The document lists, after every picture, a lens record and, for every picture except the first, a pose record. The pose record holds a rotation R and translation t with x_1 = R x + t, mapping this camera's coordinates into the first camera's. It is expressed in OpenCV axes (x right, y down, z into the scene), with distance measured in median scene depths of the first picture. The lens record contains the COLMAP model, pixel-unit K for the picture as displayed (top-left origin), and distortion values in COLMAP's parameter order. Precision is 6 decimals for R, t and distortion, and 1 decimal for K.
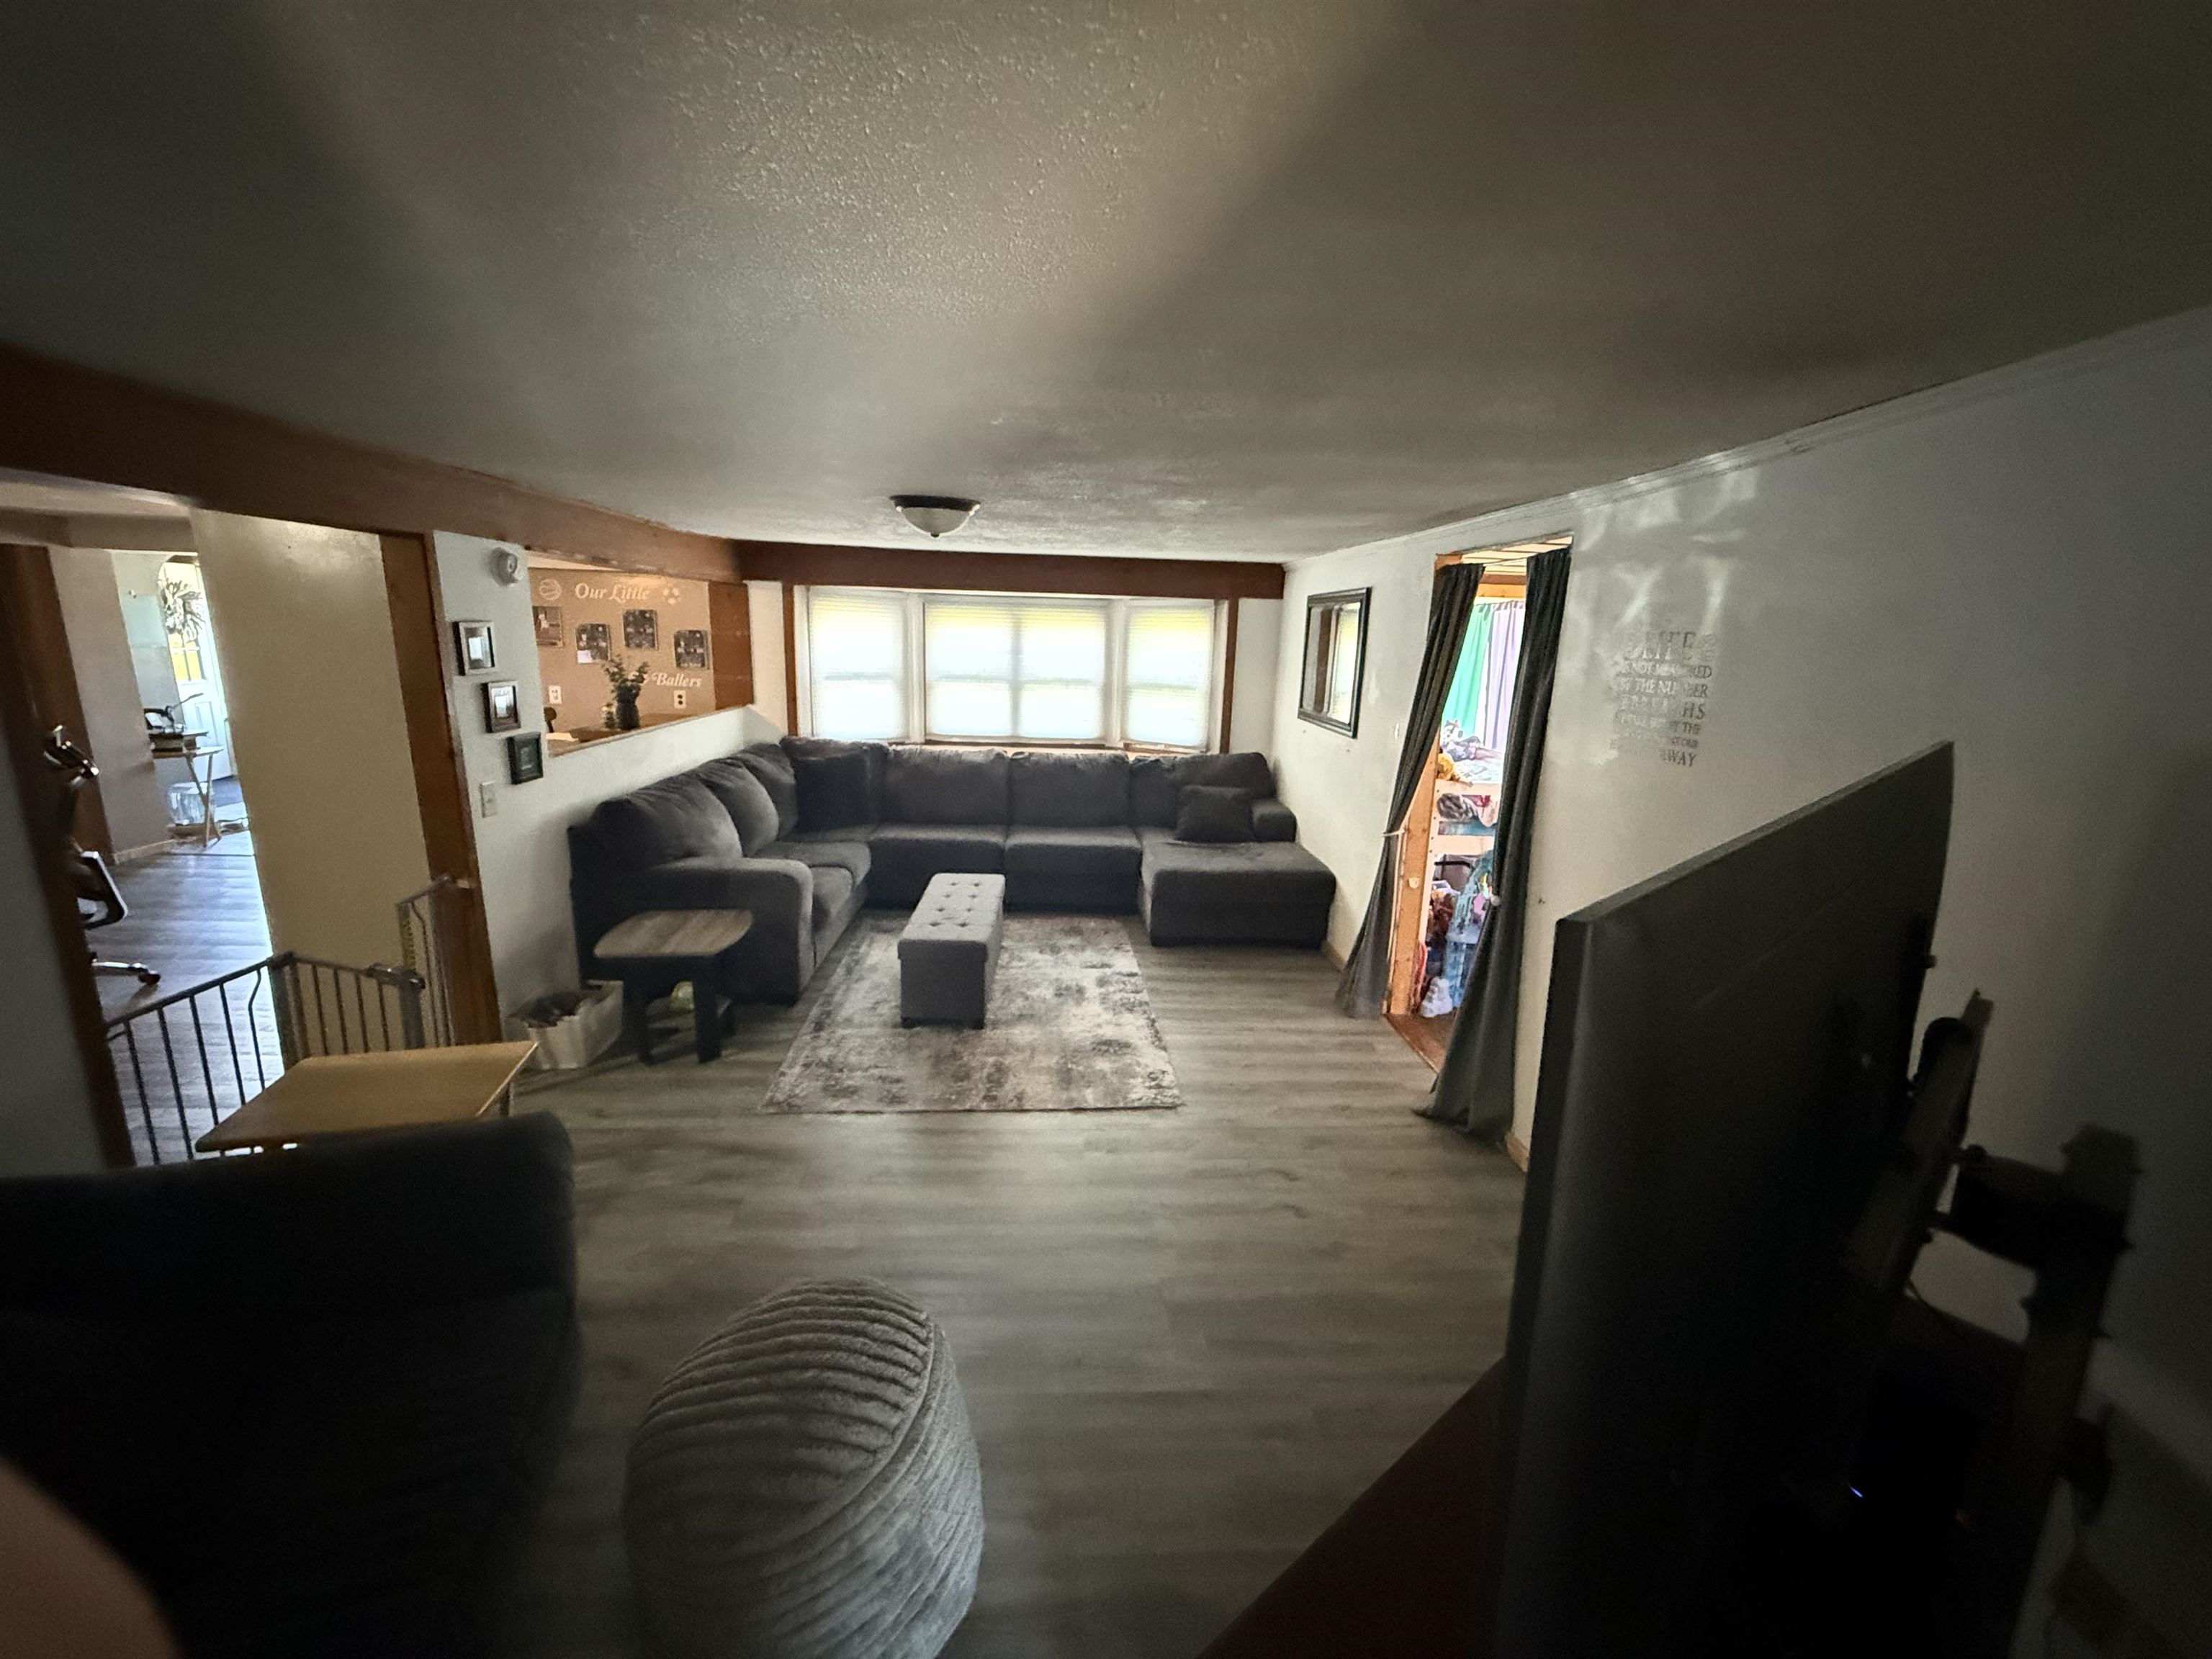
lens RADIAL K [[884.9, 0, 1106.0], [0, 884.9, 829.5], [0, 0, 1]] dist [-0.000084, -0.000109]
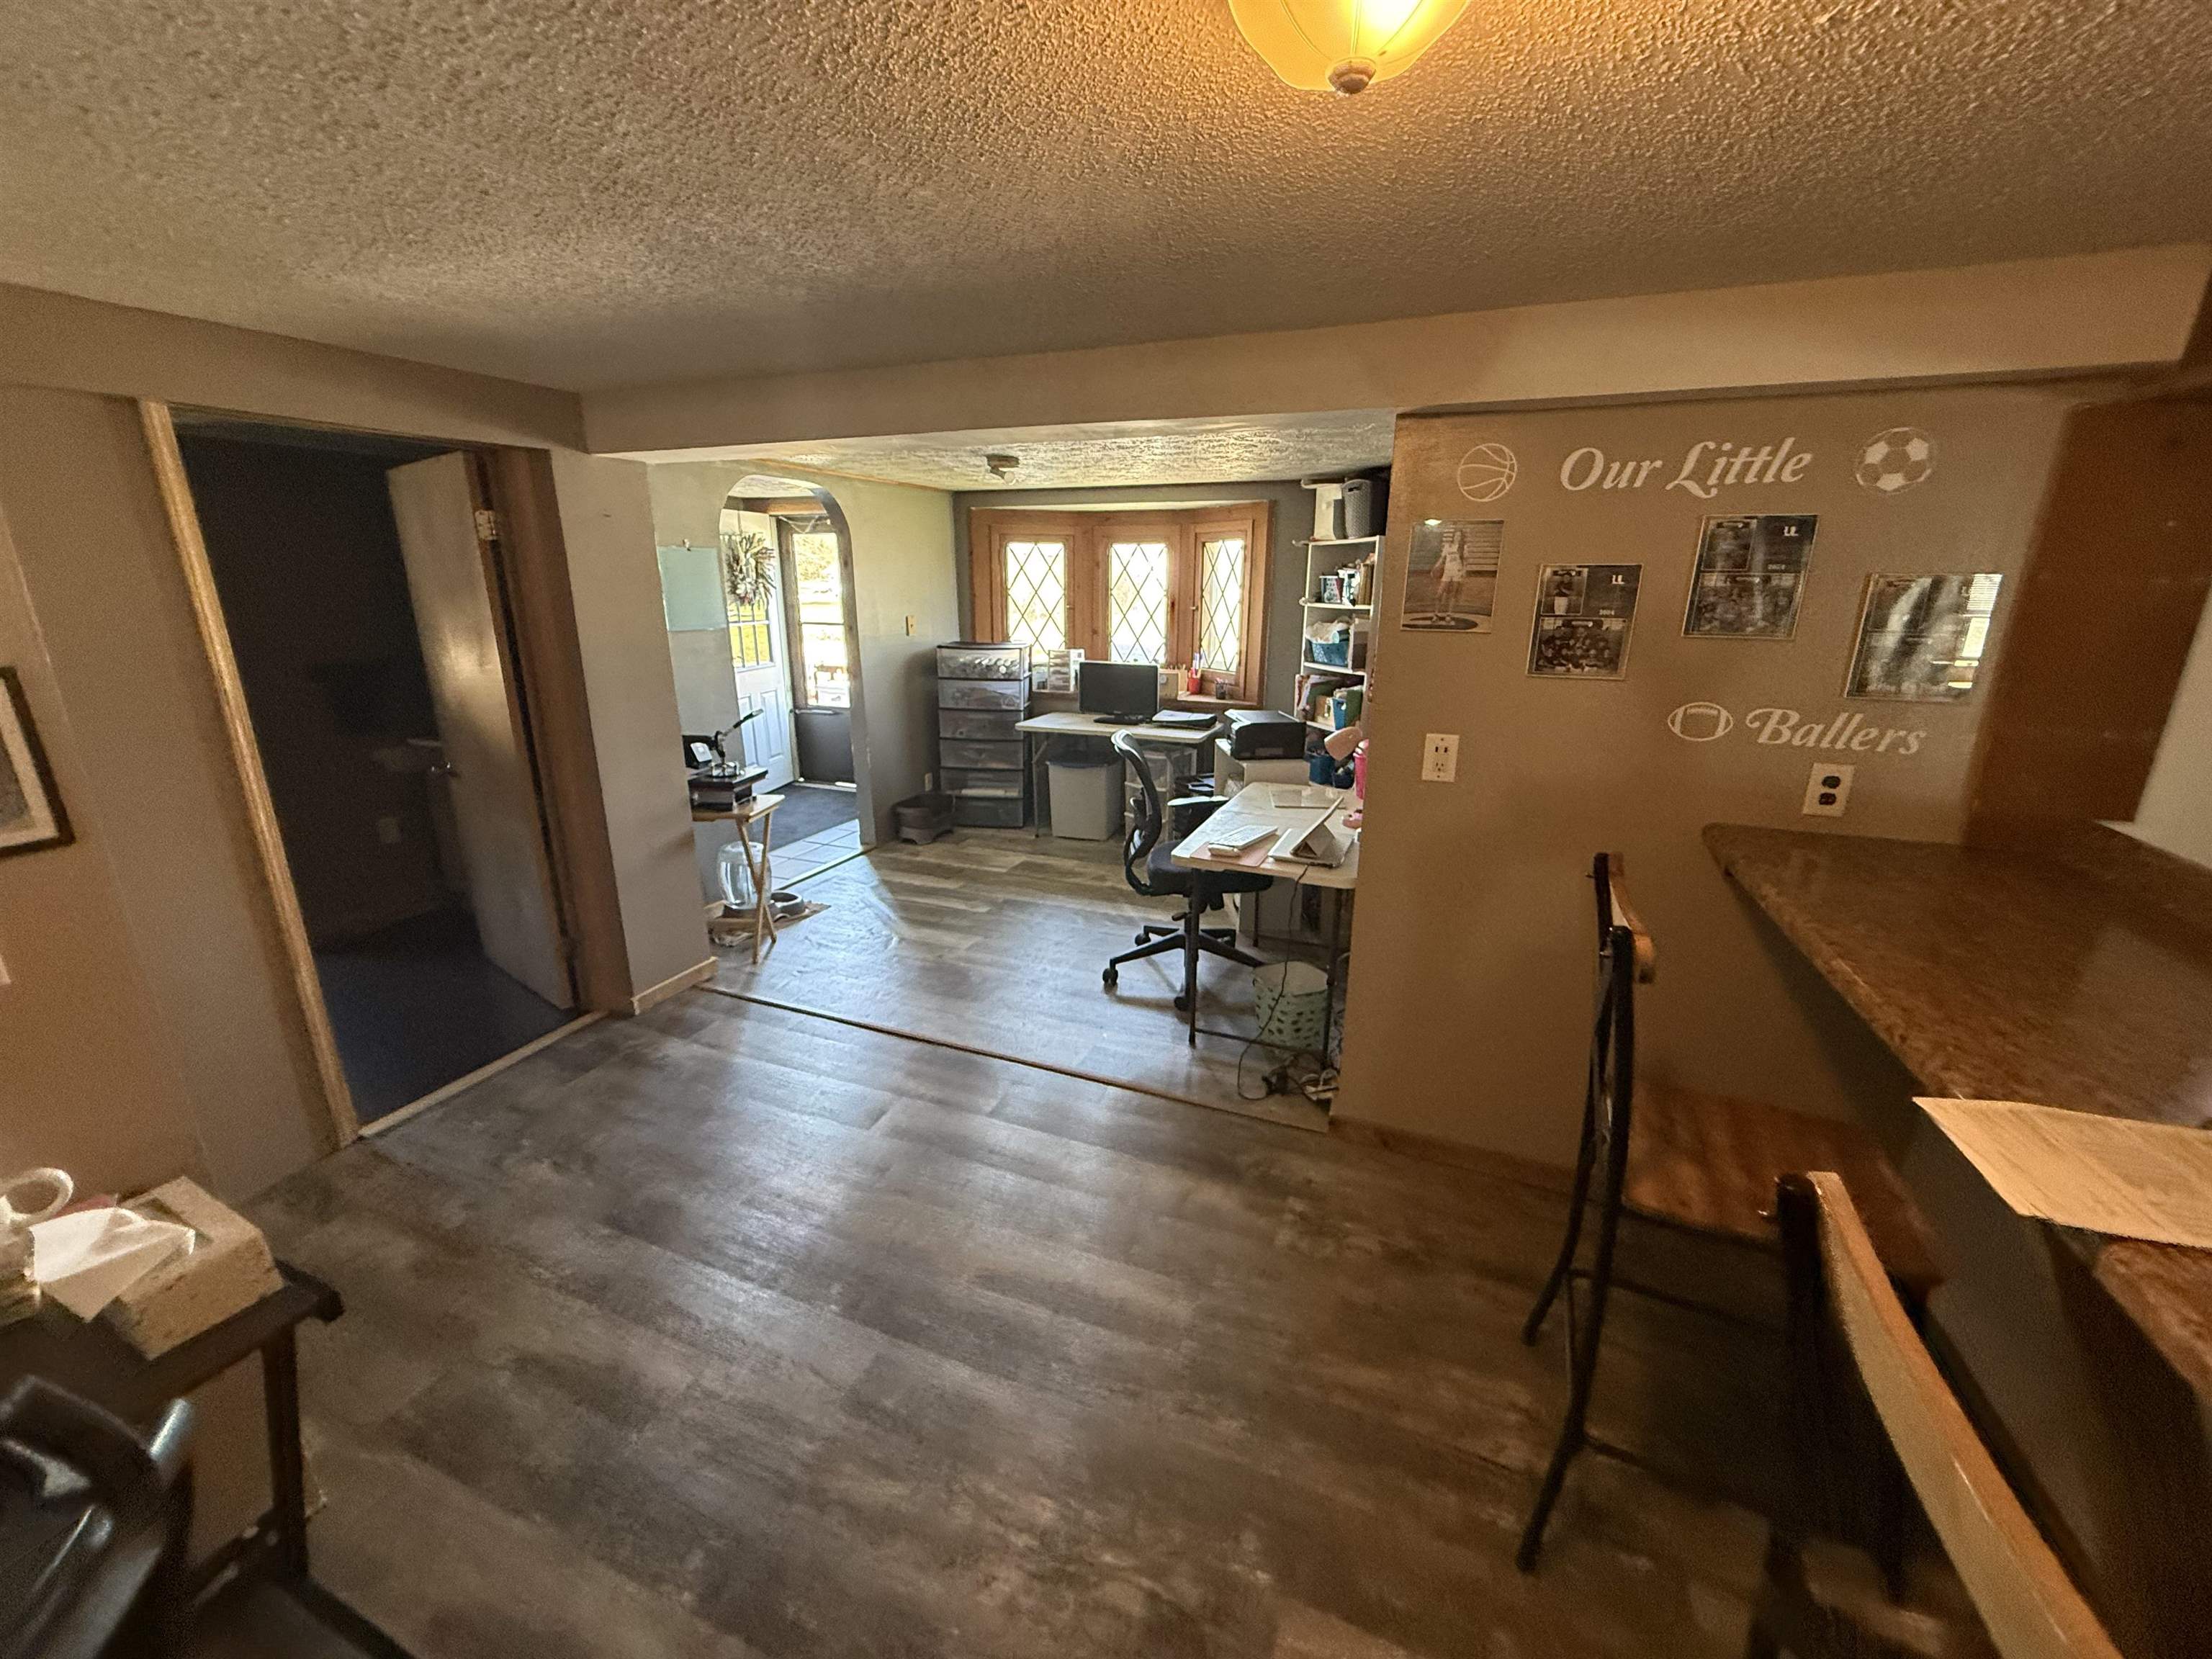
lens RADIAL K [[884.9, 0, 1106.0], [0, 884.9, 829.5], [0, 0, 1]] dist [-0.000084, -0.000109]
pose [[0.903186, 0.091036, -0.419486, -0.568869], [-0.069806, 0.995393, 0.065720, -0.131436], [0.423536, -0.030075, 0.905380, 0.569655]]
